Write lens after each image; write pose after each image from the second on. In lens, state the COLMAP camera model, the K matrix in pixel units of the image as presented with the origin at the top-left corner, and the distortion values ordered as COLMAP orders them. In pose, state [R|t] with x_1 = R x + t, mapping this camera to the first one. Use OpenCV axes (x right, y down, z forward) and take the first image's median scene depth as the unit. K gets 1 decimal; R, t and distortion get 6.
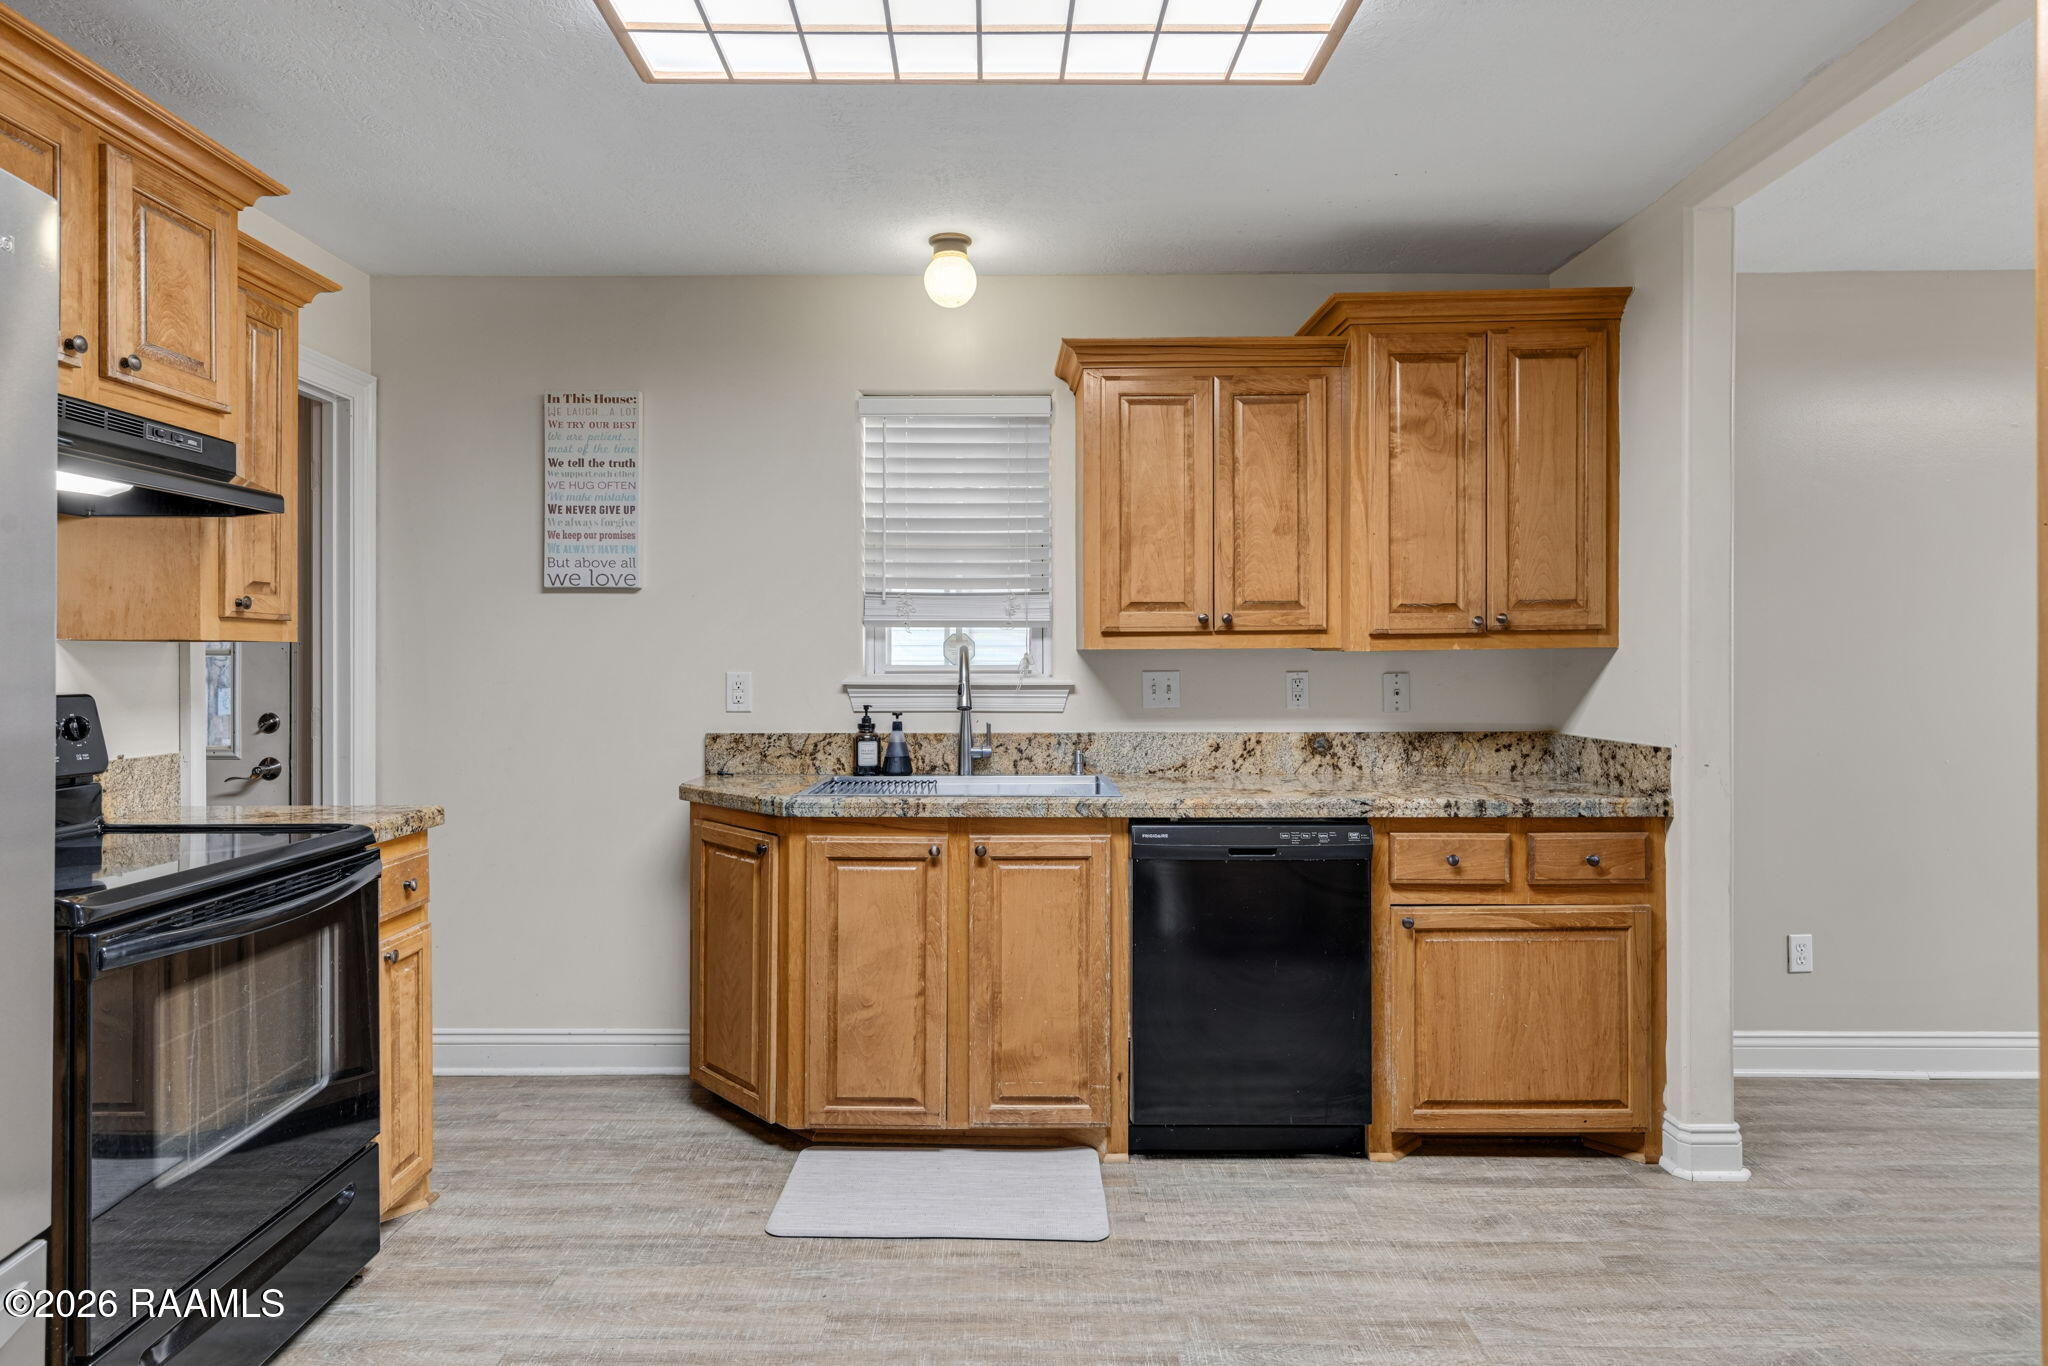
lens RADIAL K [[1099.6, 0, 1034.4], [0, 1099.6, 668.7], [0, 0, 1]] dist [0.009080, 0.002384]
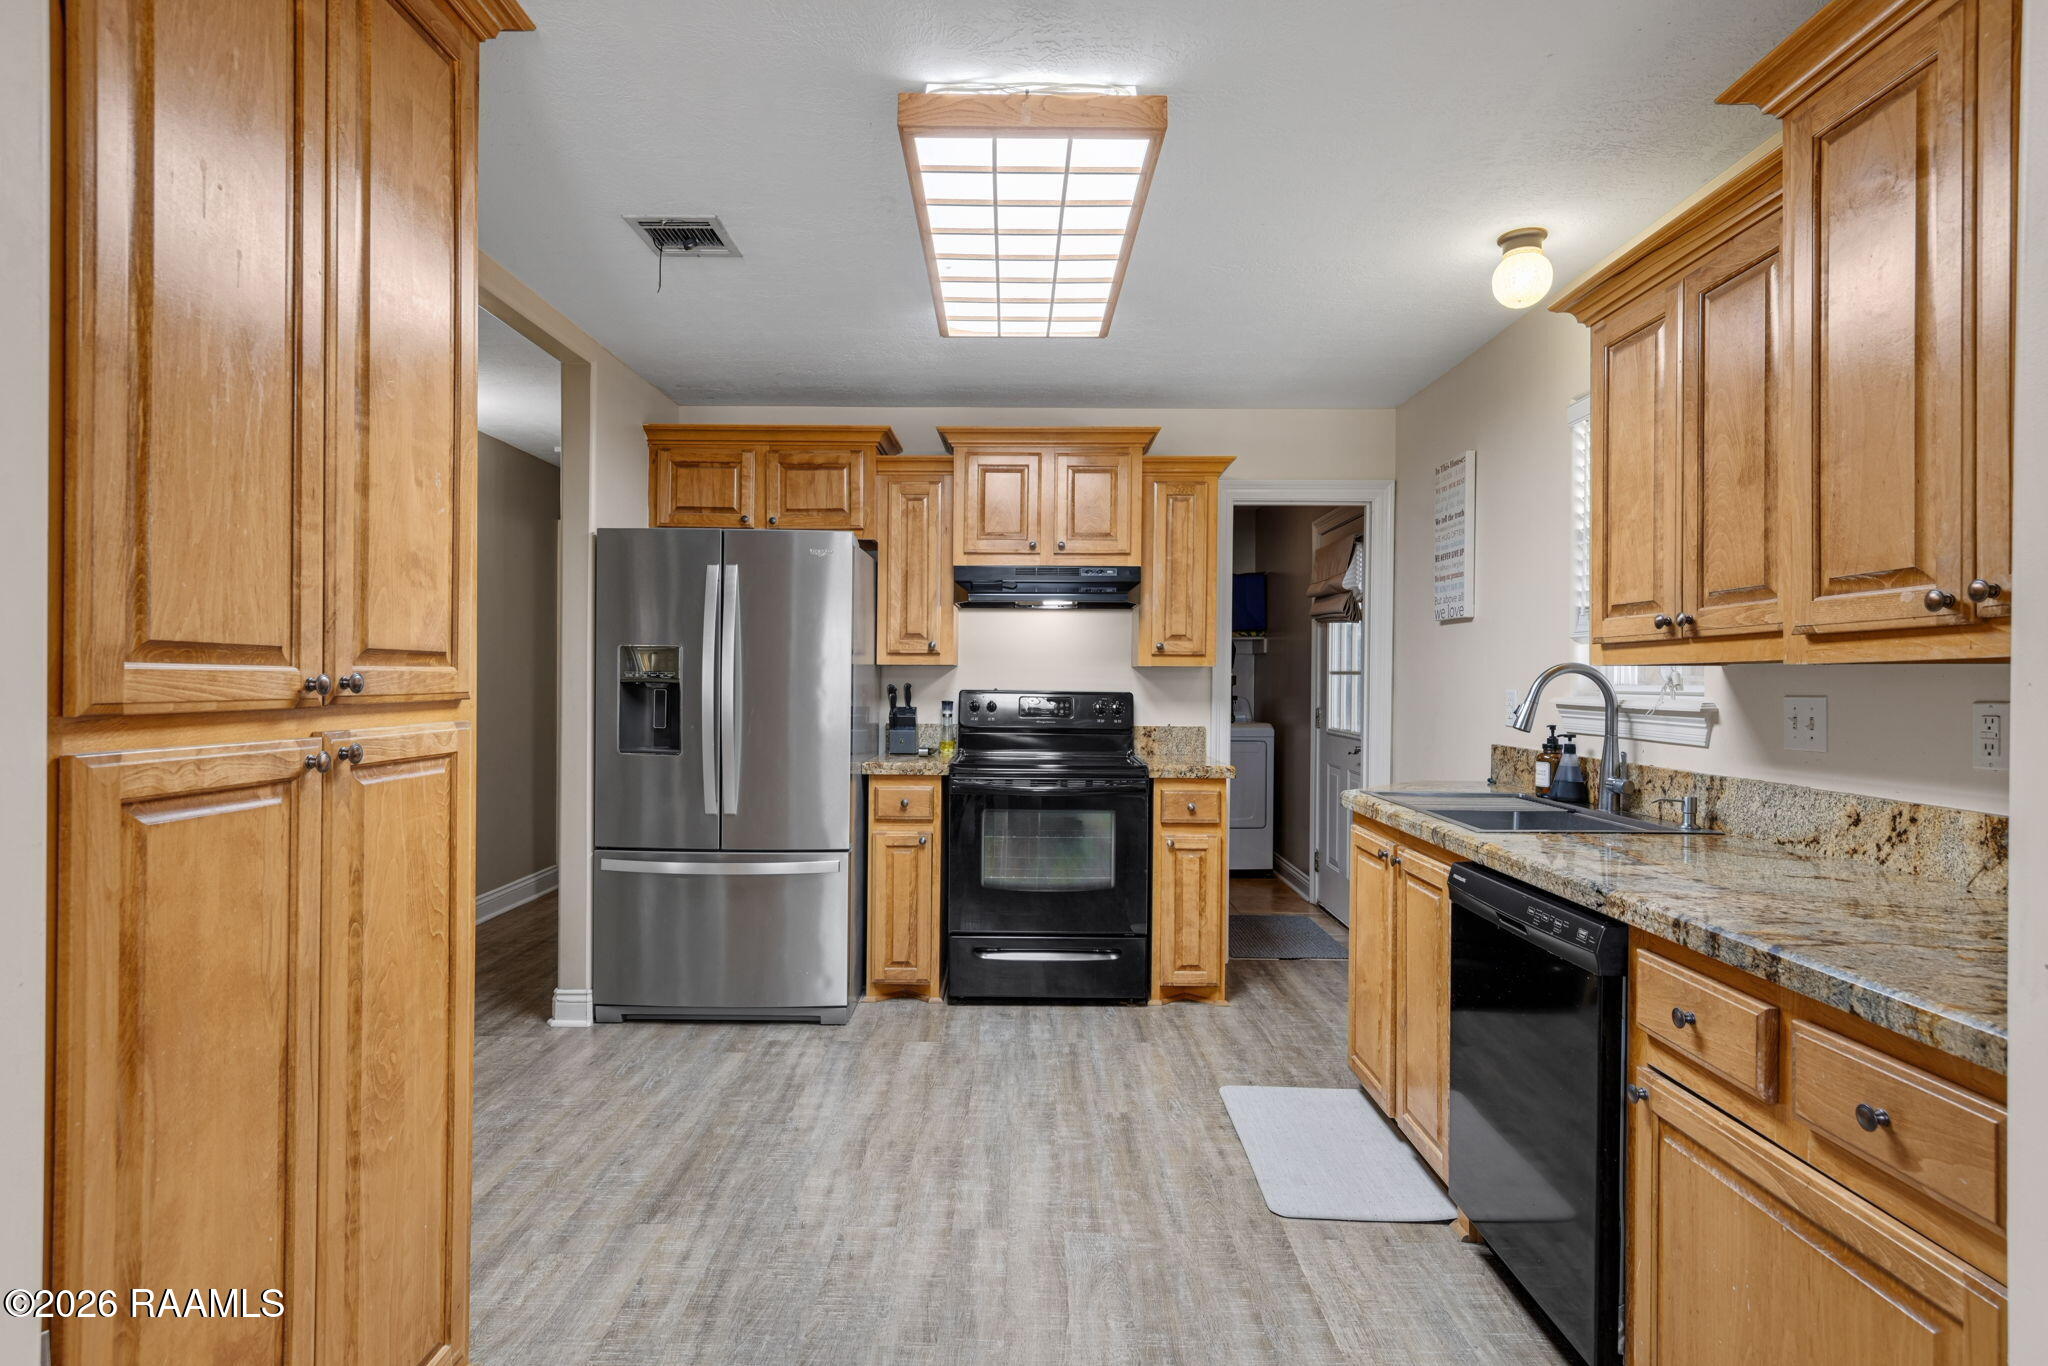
lens RADIAL K [[1069.7, 0, 1043.2], [0, 1069.7, 689.1], [0, 0, 1]] dist [0.015130, 0.000260]
pose [[0.006789, 0.011952, -0.999906, 0.856916], [-0.013307, 0.999841, 0.011861, -0.004119], [0.999888, 0.013225, 0.006947, 0.587628]]
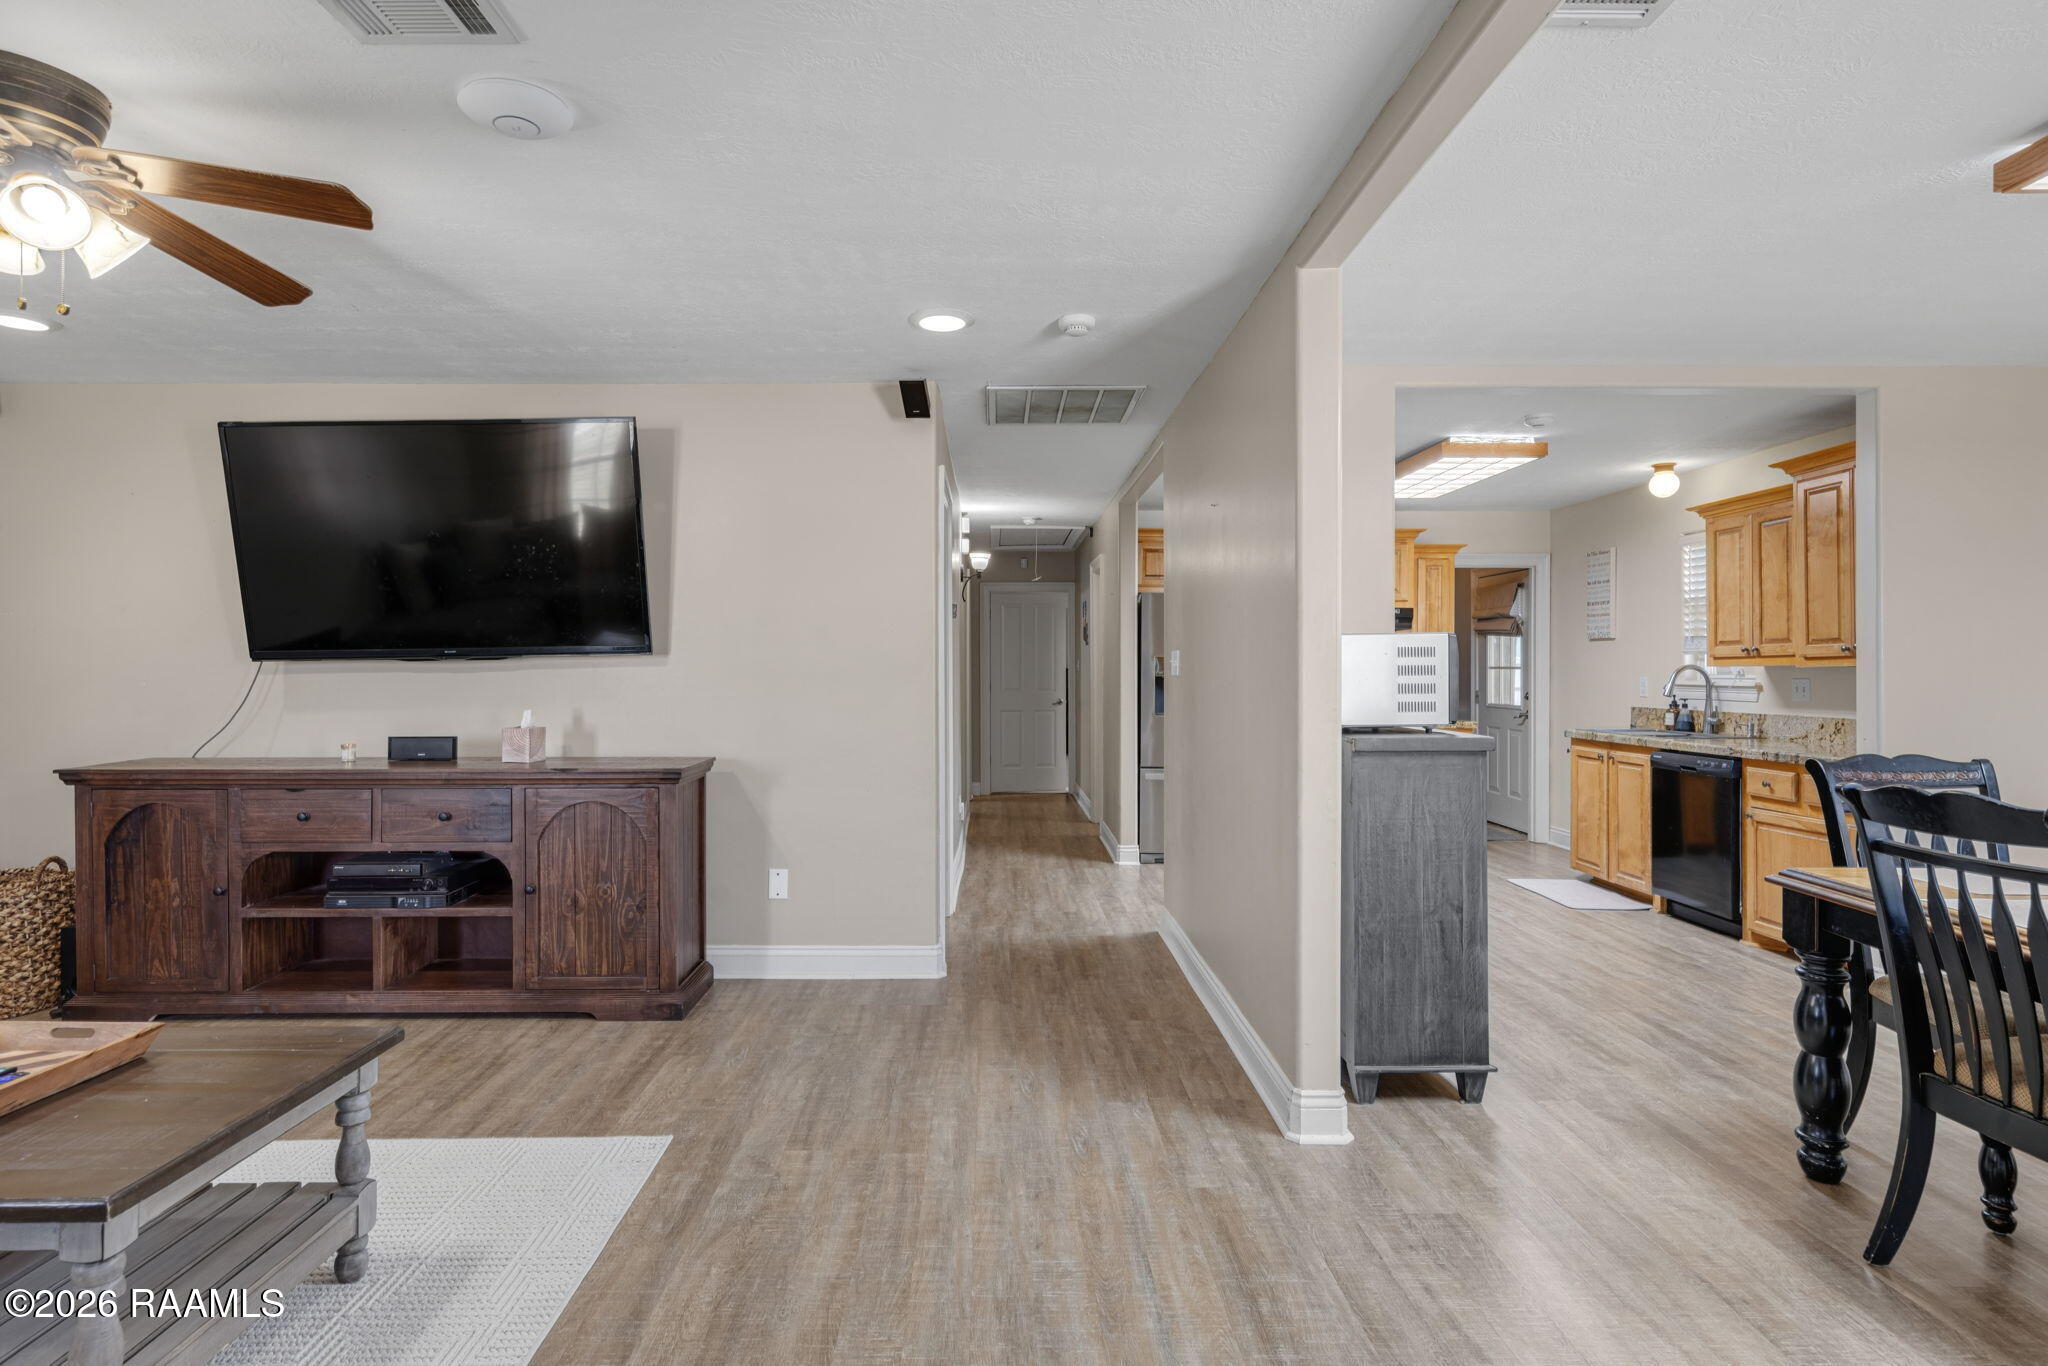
lens RADIAL K [[1099.6, 0, 1017.6], [0, 1099.6, 673.5], [0, 0, 1]] dist [0.009080, 0.002384]
pose [[0.021627, 0.004212, -0.999757, 1.938692], [-0.005442, 0.999977, 0.004095, -0.006877], [0.999751, 0.005352, 0.021649, -0.232543]]
